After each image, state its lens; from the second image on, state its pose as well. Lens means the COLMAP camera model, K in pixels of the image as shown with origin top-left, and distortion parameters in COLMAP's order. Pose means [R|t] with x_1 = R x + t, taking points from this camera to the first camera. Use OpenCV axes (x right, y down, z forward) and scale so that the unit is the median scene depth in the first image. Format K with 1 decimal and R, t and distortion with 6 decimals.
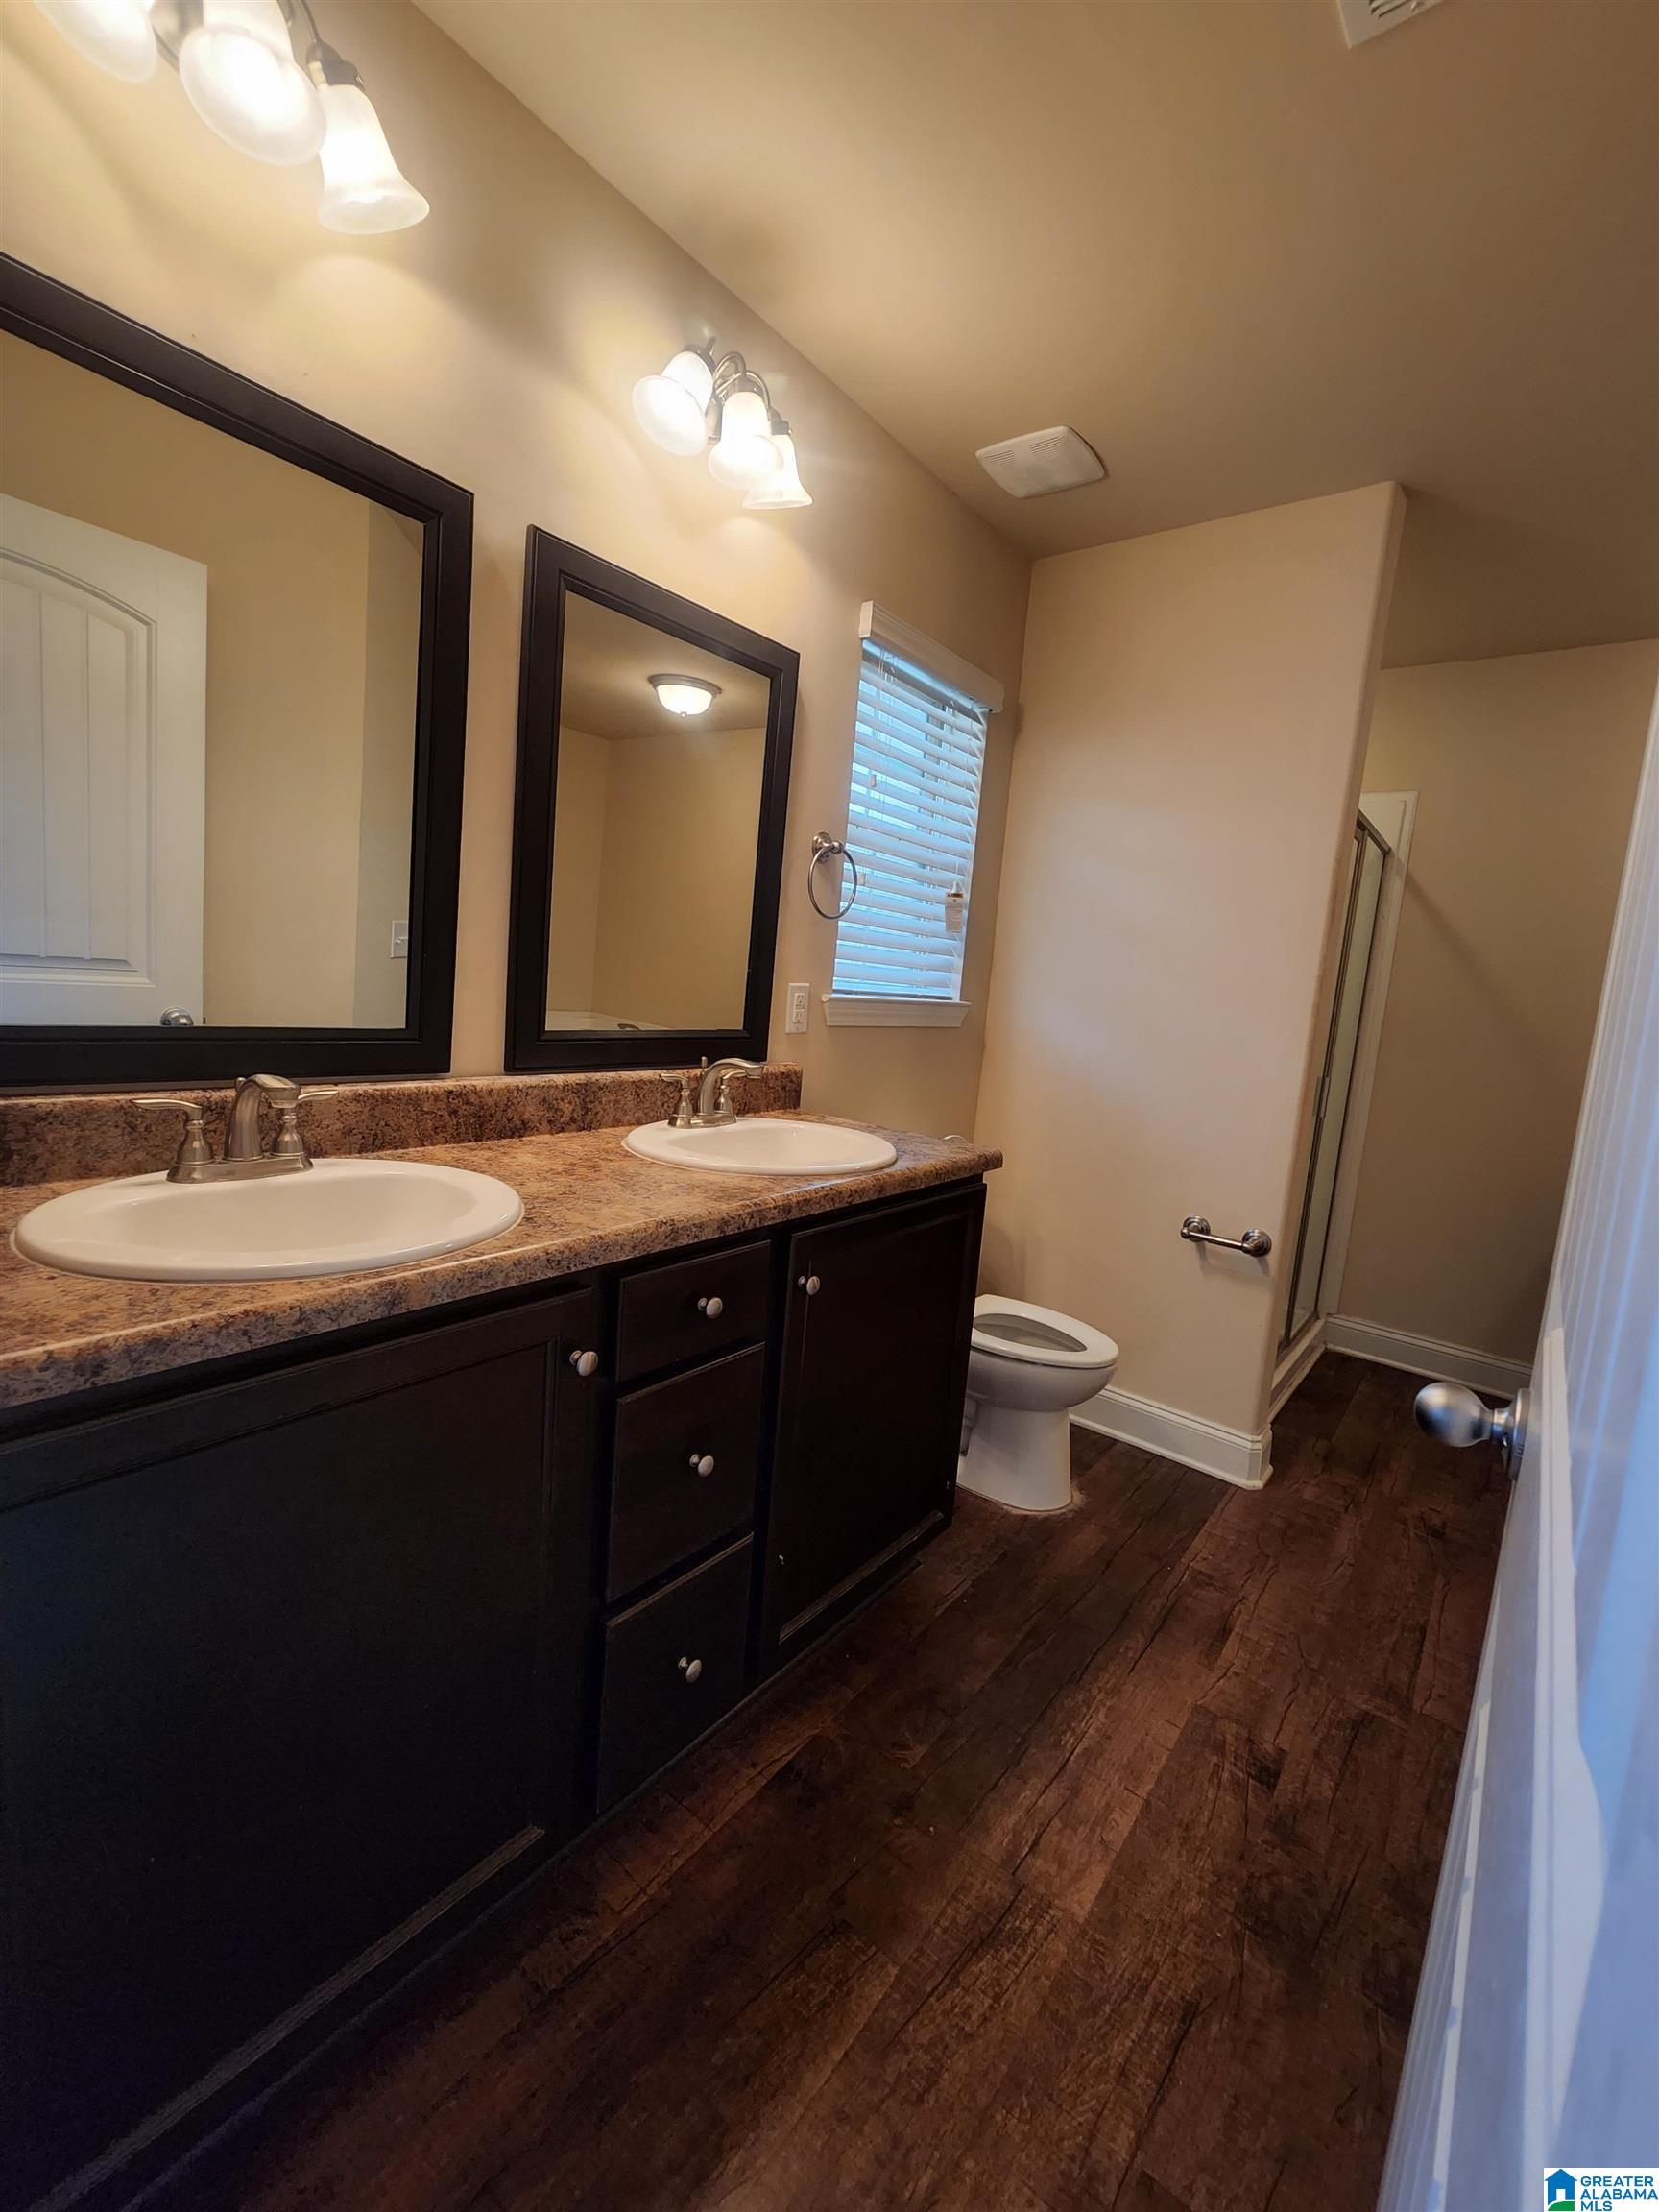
lens RADIAL K [[915.1, 0, 826.9], [0, 915.1, 1094.1], [0, 0, 1]] dist [-0.005957, -0.000204]
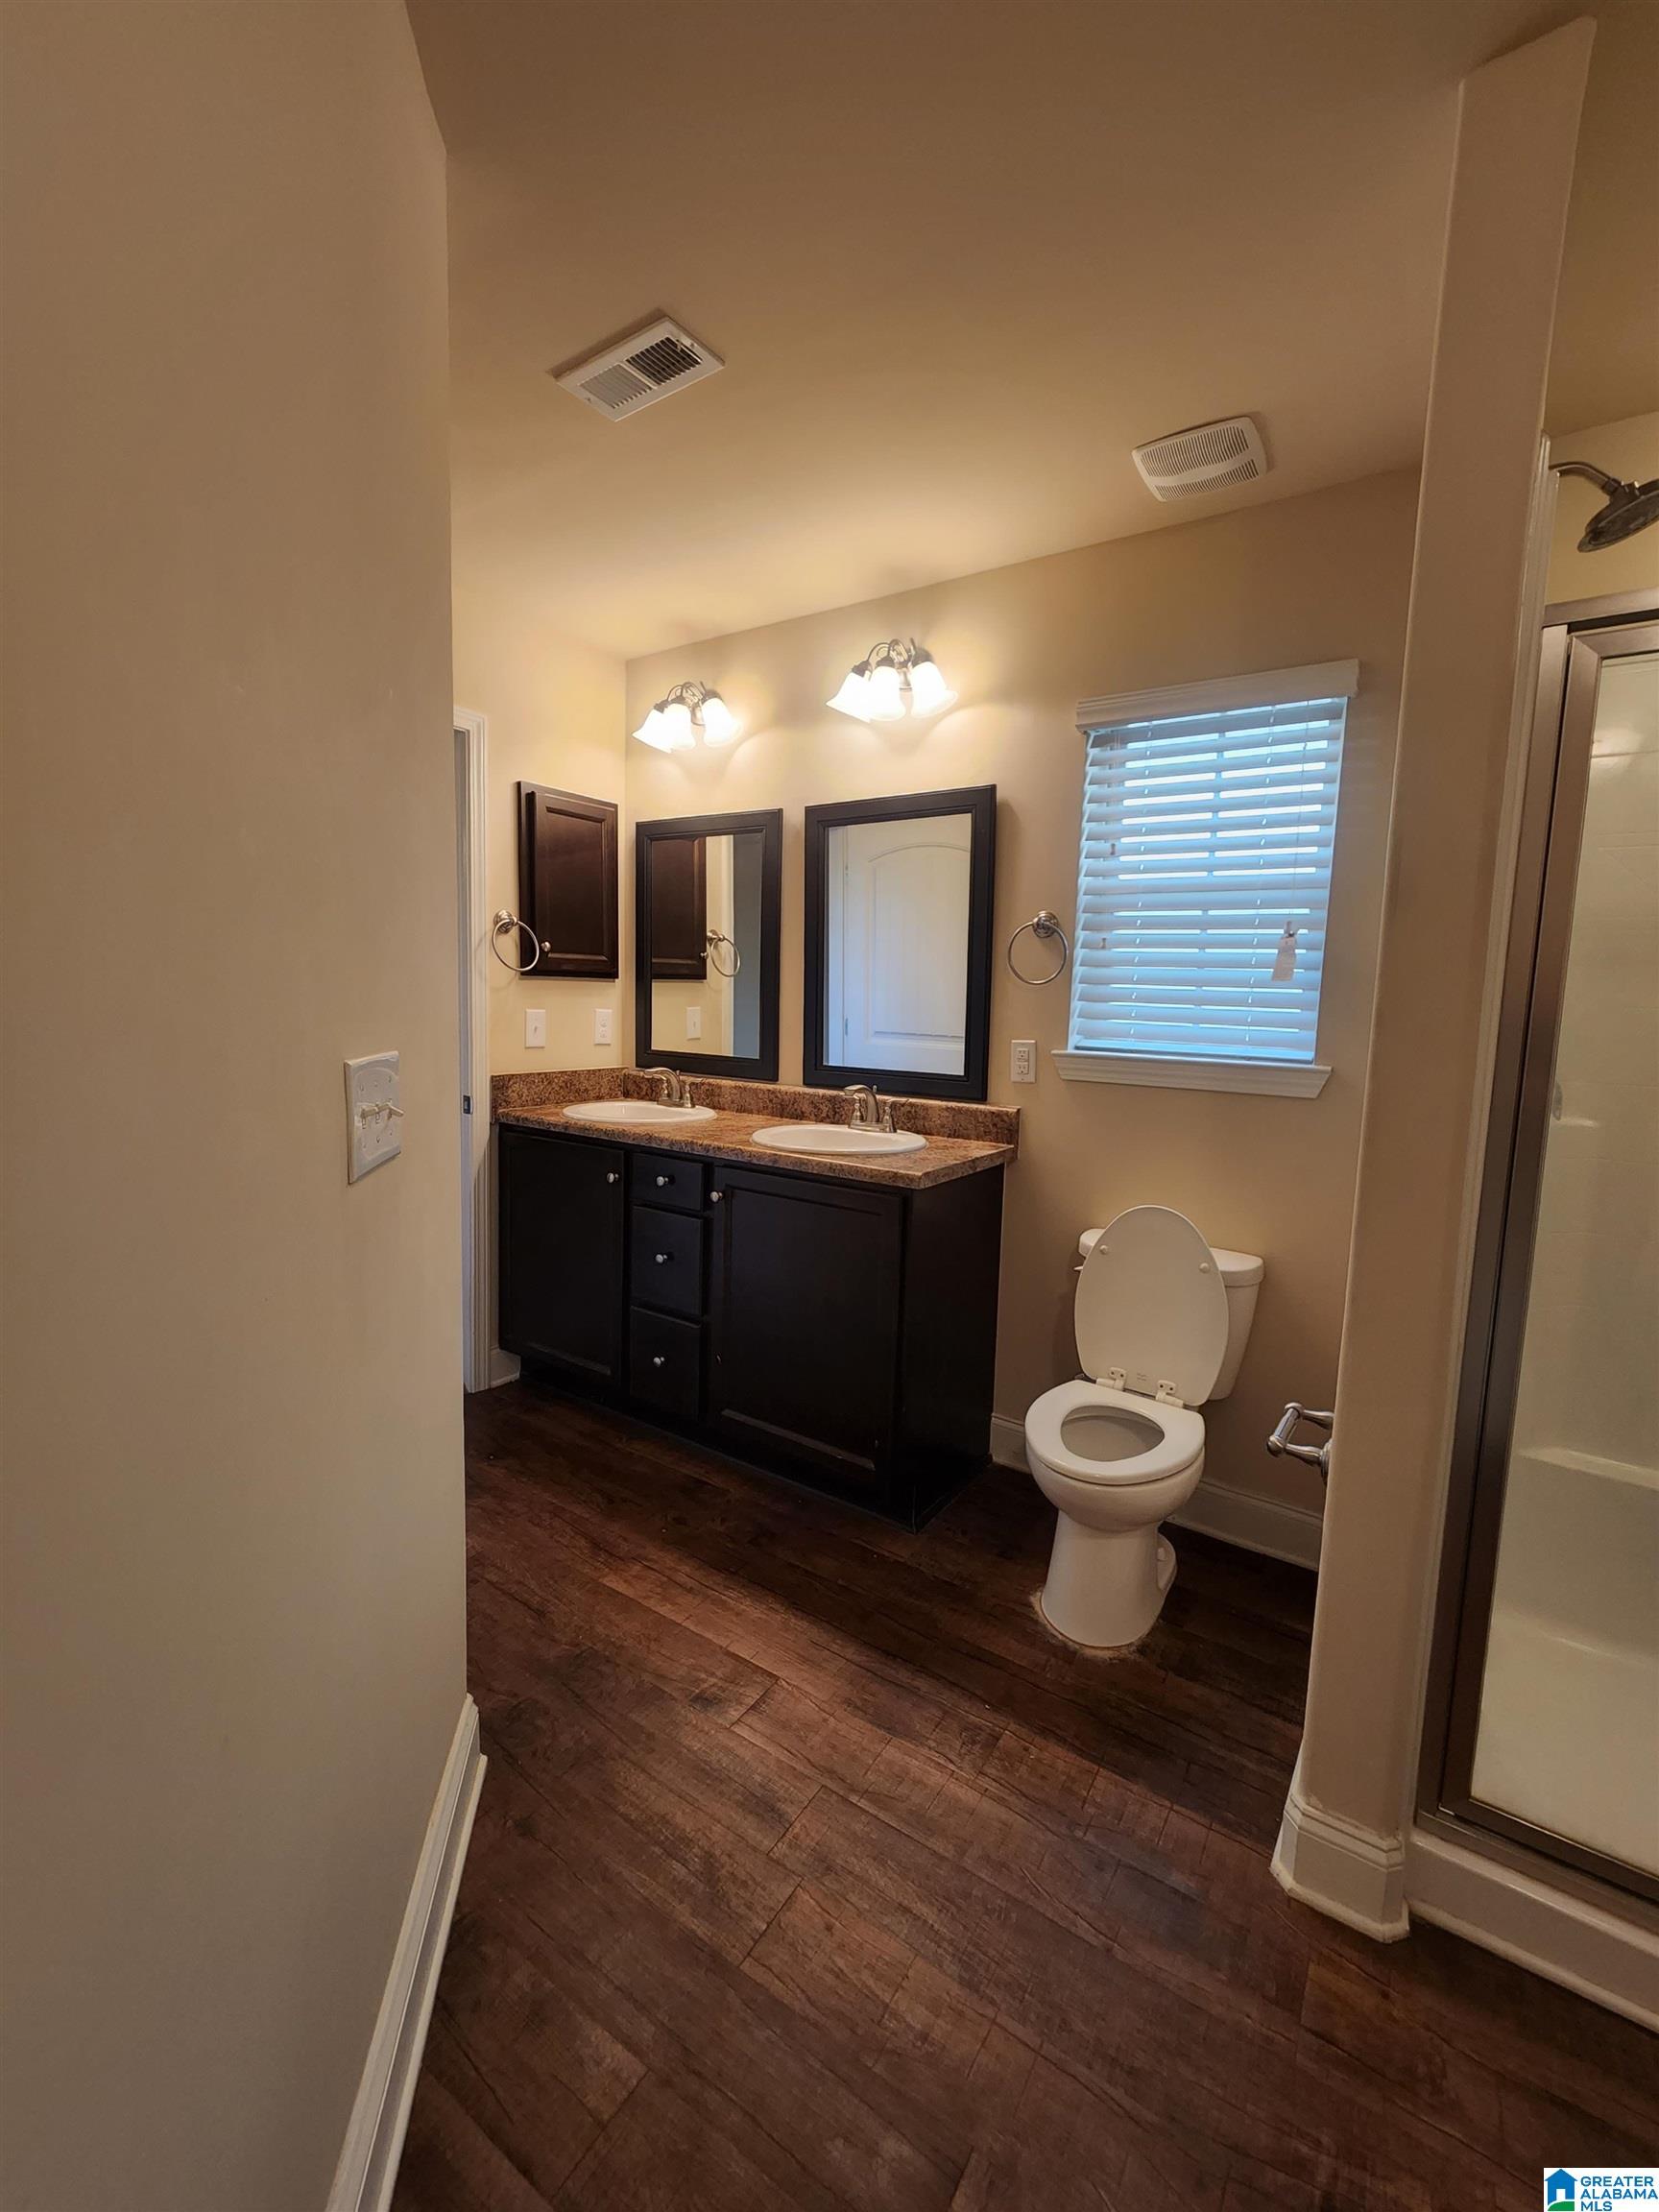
lens RADIAL K [[915.1, 0, 841.6], [0, 915.1, 1105.6], [0, 0, 1]] dist [-0.005957, -0.000204]
pose [[0.081558, 0.037009, -0.995981, 1.538299], [-0.152421, 0.988019, 0.024232, -0.040561], [0.984945, 0.149832, 0.086221, 0.921722]]
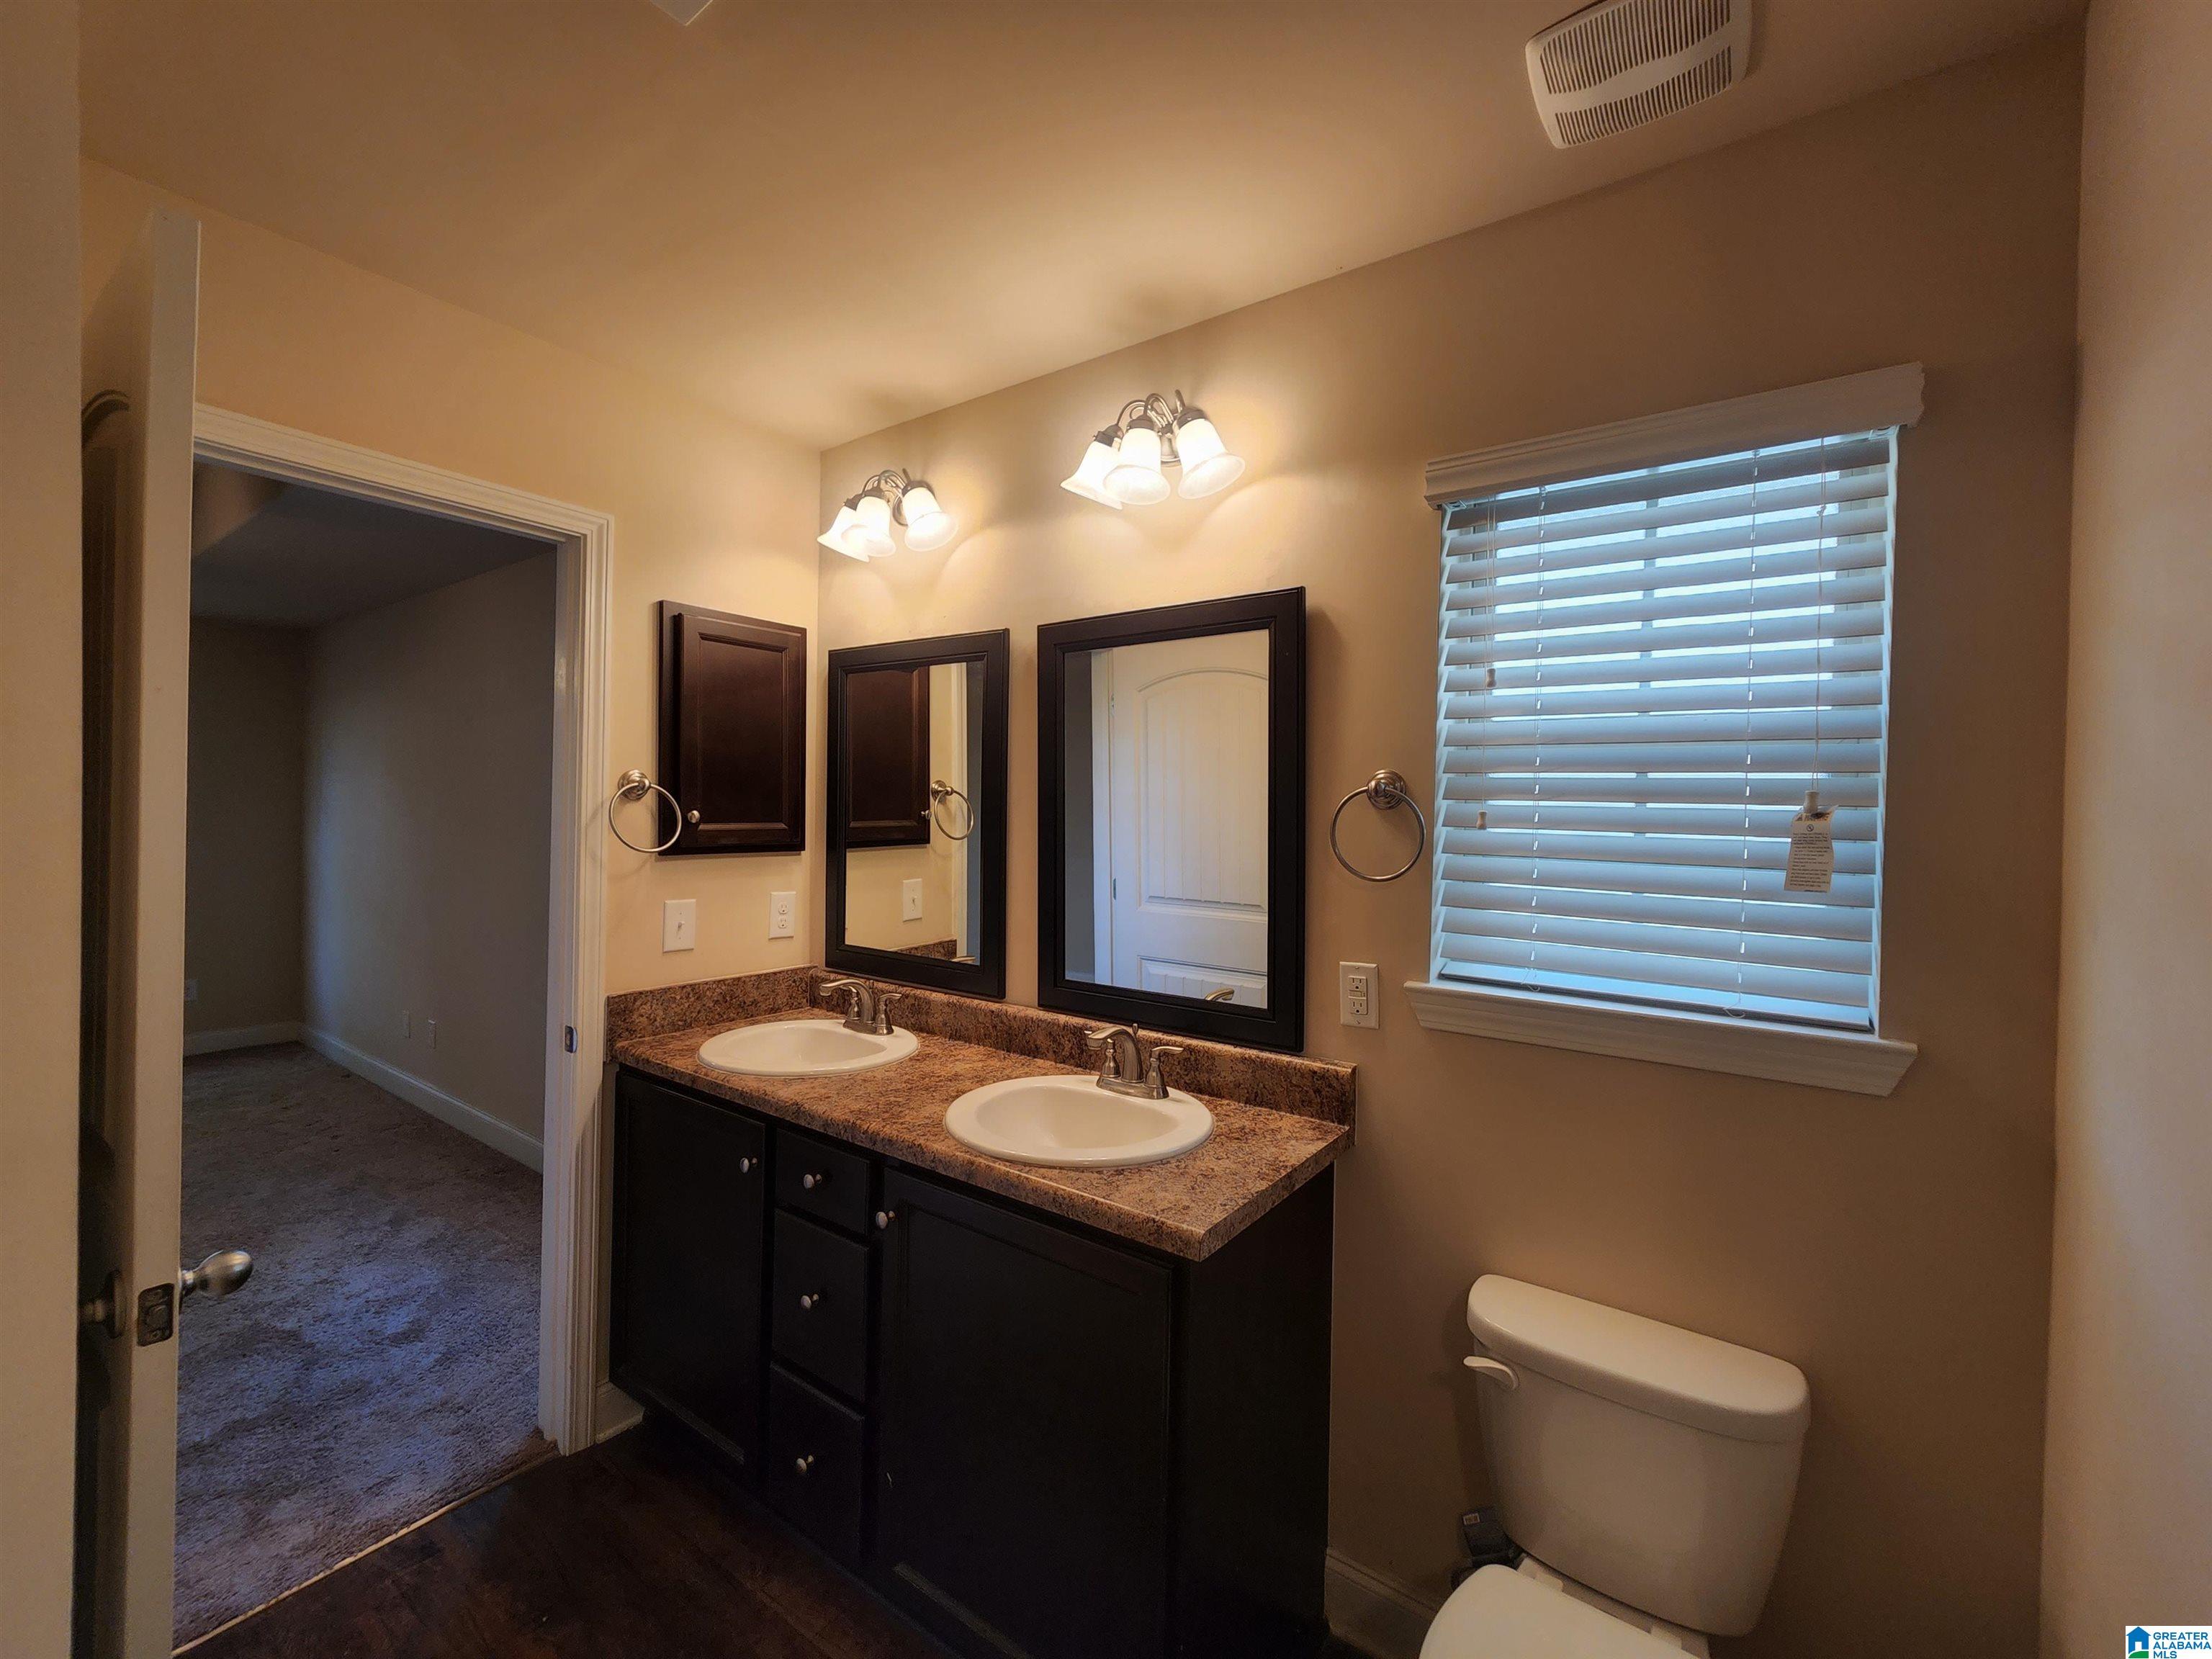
lens RADIAL K [[915.1, 0, 1098.6], [0, 915.1, 825.3], [0, 0, 1]] dist [-0.005957, -0.000204]
pose [[0.045953, -0.069534, -0.996521, 1.009111], [-0.143428, 0.986779, -0.075468, -0.198233], [0.988593, 0.146397, 0.035373, 1.000732]]
